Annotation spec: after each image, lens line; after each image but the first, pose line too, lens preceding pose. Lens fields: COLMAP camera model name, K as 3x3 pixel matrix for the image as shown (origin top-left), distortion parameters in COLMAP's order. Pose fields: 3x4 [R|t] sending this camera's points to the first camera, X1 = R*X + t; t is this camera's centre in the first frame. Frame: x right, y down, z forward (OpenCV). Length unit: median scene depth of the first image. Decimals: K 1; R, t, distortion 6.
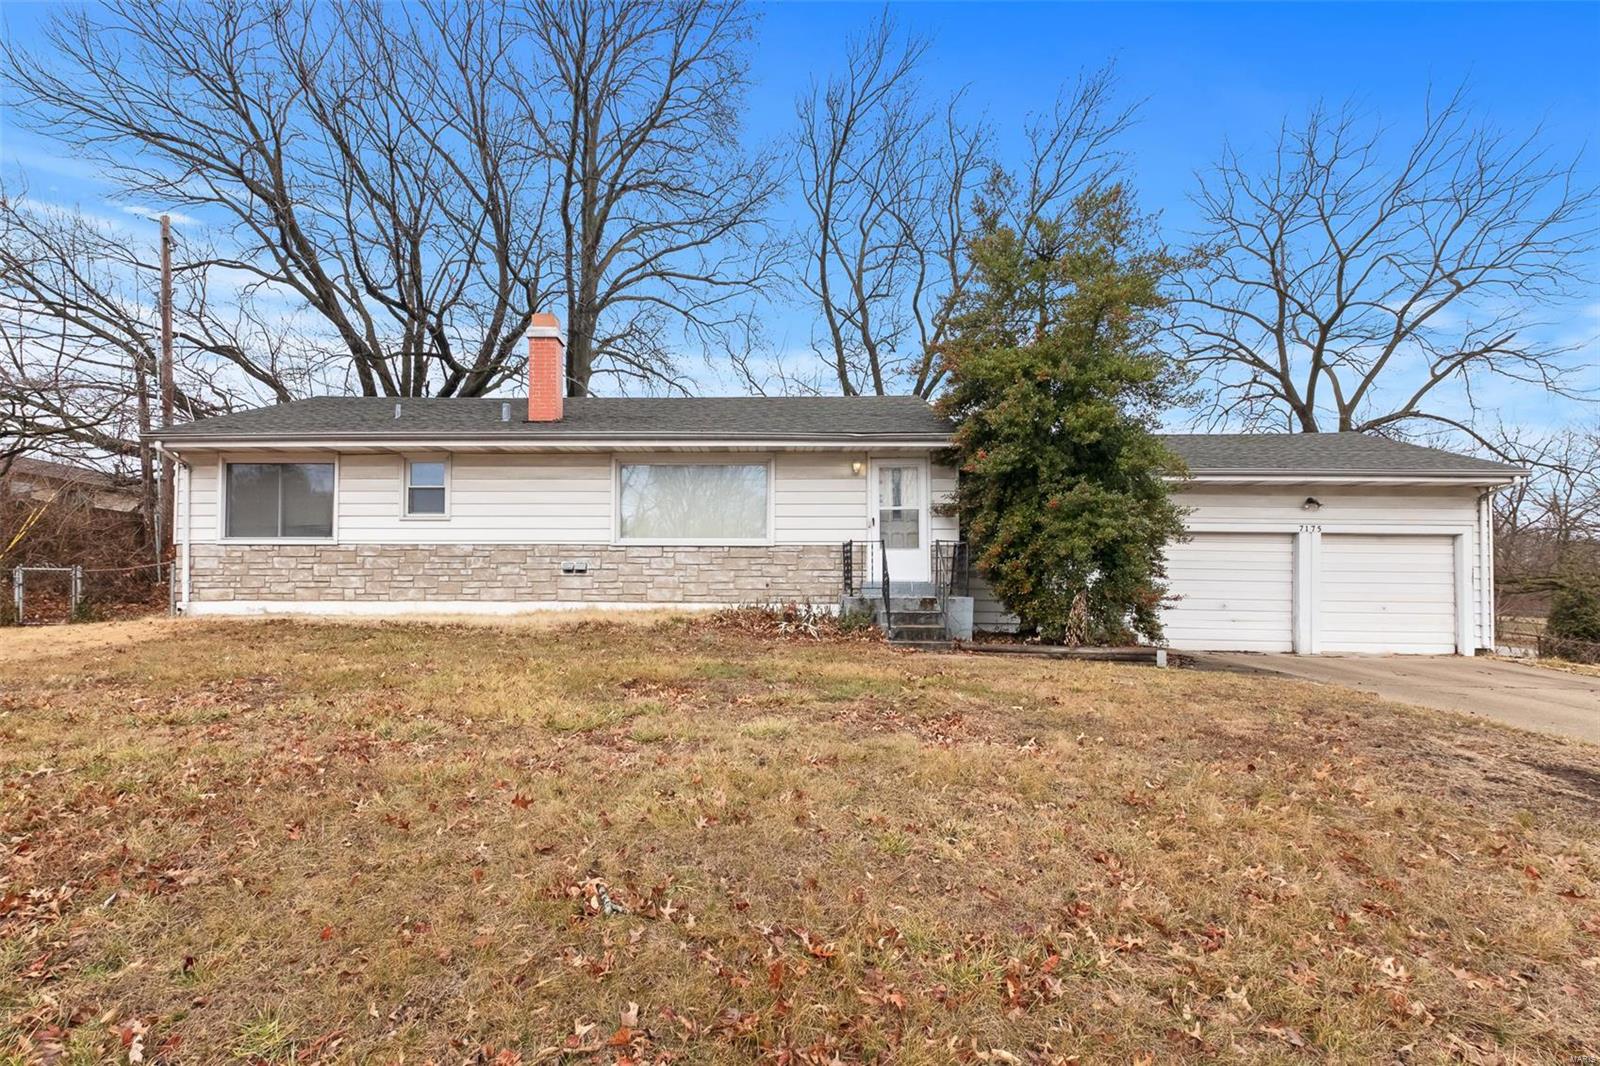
lens RADIAL K [[771.5, 0, 797.1], [0, 771.5, 578.8], [0, 0, 1]] dist [0.007927, -0.000013]
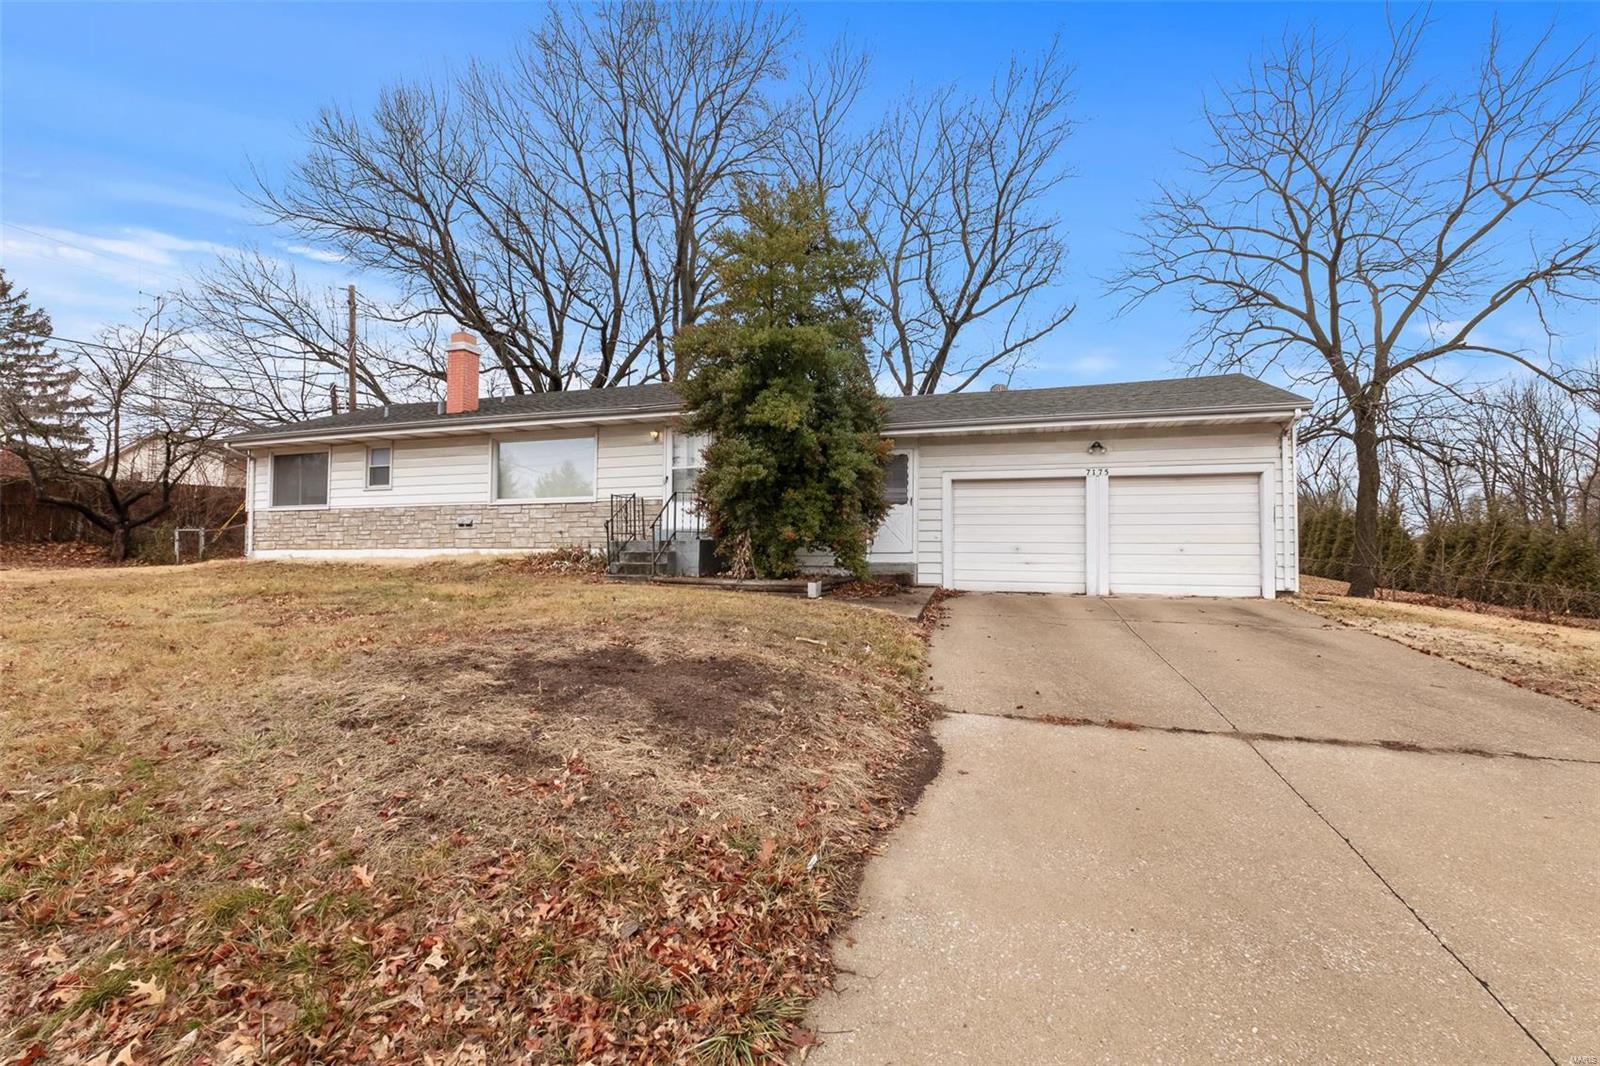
lens RADIAL K [[697.3, 0, 806.6], [0, 697.3, 537.7], [0, 0, 1]] dist [-0.004984, 0.000607]
pose [[0.962416, -0.012722, -0.271282, 0.589853], [0.009946, 0.999883, -0.011607, 0.030843], [0.271398, 0.008472, 0.962430, 0.013498]]
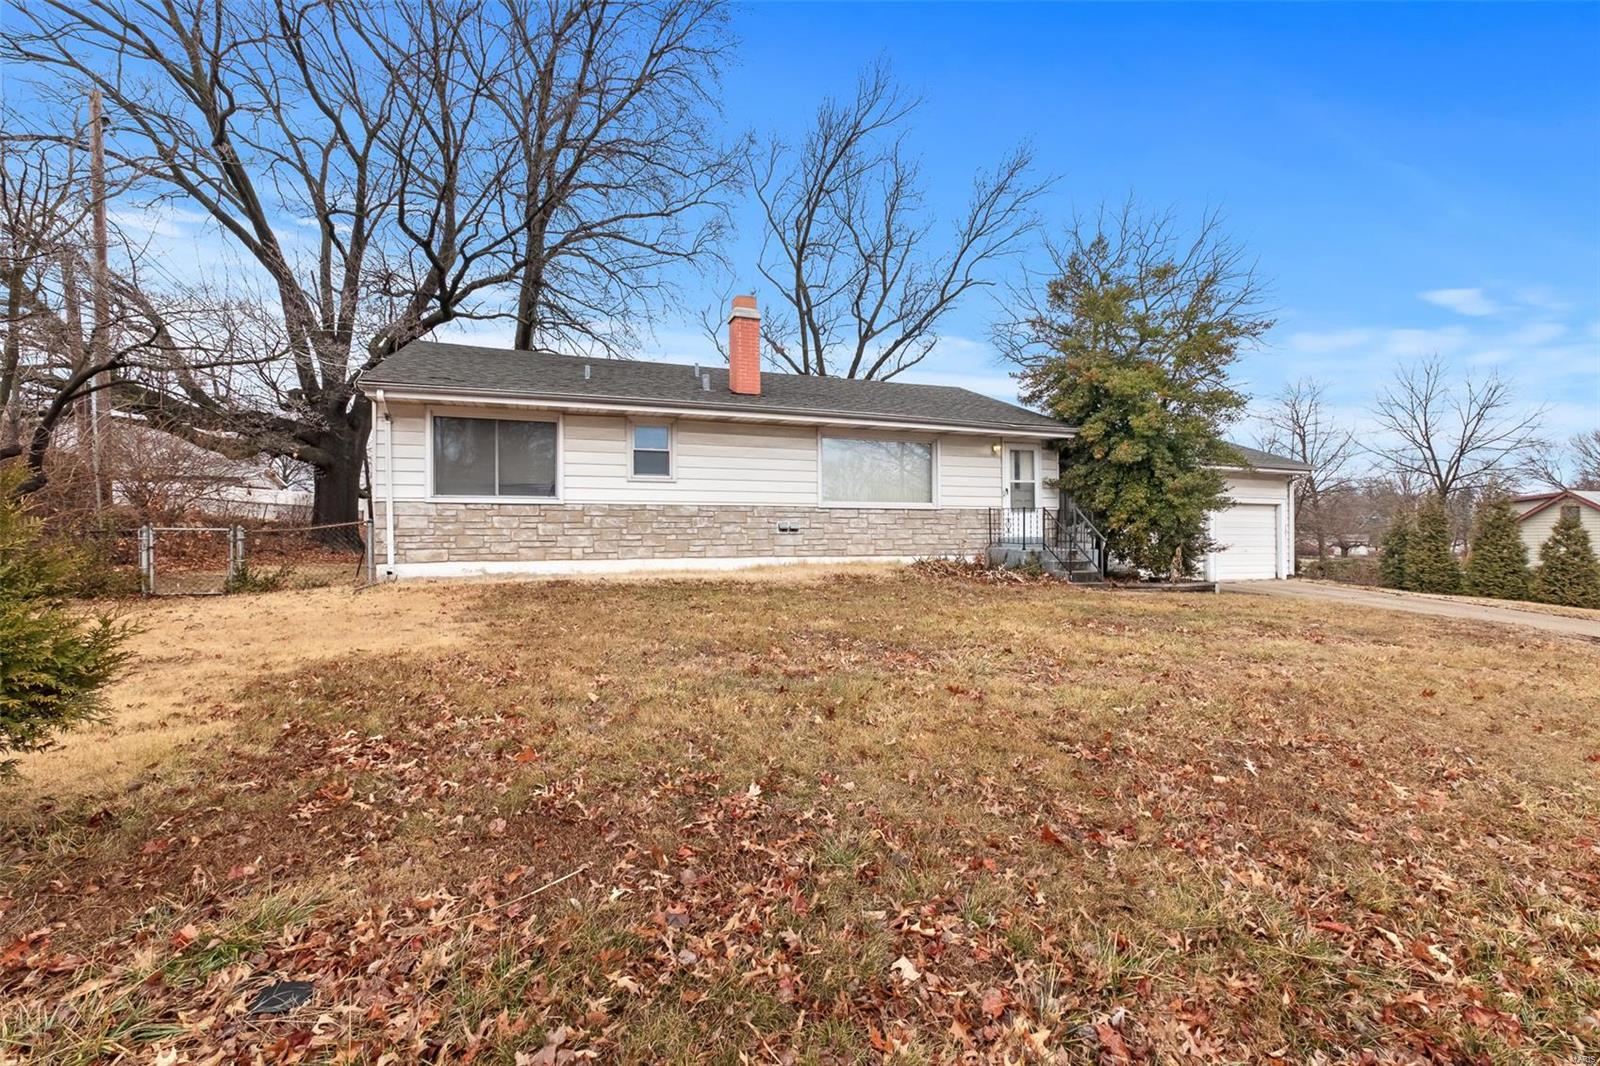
lens RADIAL K [[697.3, 0, 813.5], [0, 697.3, 531.9], [0, 0, 1]] dist [-0.004984, 0.000607]
pose [[0.924436, -0.004281, 0.381313, -0.639179], [-0.002810, 0.999833, 0.018038, -0.025438], [-0.381327, -0.017746, 0.924270, 0.037017]]
